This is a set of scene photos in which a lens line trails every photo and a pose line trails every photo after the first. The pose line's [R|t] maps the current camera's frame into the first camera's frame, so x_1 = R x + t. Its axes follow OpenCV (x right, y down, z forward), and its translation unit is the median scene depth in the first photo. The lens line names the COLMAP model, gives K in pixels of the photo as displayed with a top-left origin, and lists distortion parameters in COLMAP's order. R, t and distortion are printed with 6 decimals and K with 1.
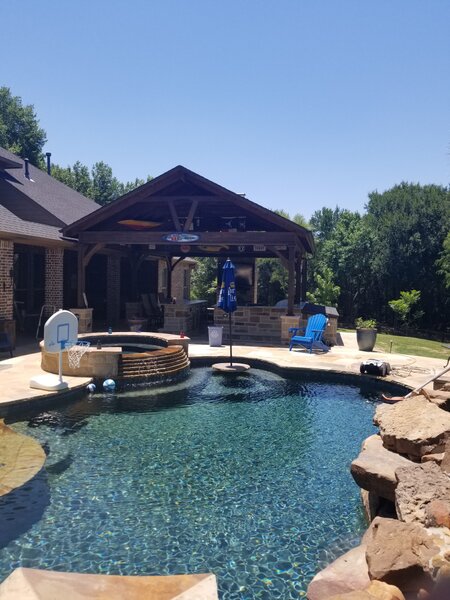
lens RADIAL K [[454.8, 0, 225.0], [0, 454.8, 300.0], [0, 0, 1]] dist [0.001626, -0.041430]
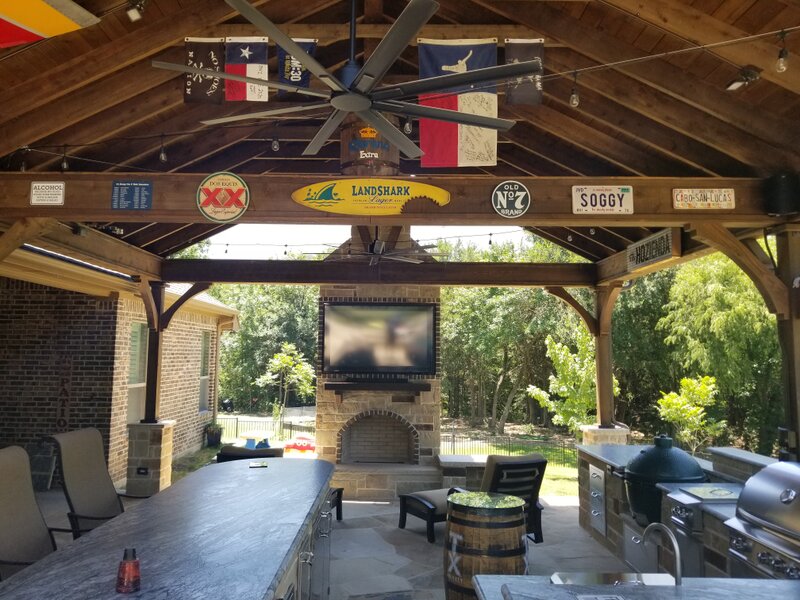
lens RADIAL K [[606.3, 0, 400.0], [0, 606.3, 300.0], [0, 0, 1]] dist [0.001626, -0.041430]
pose [[0.974206, 0.013428, 0.225261, -0.047813], [0.017090, 0.990971, -0.132985, -0.024222], [-0.225013, 0.133405, 0.965180, 0.512702]]
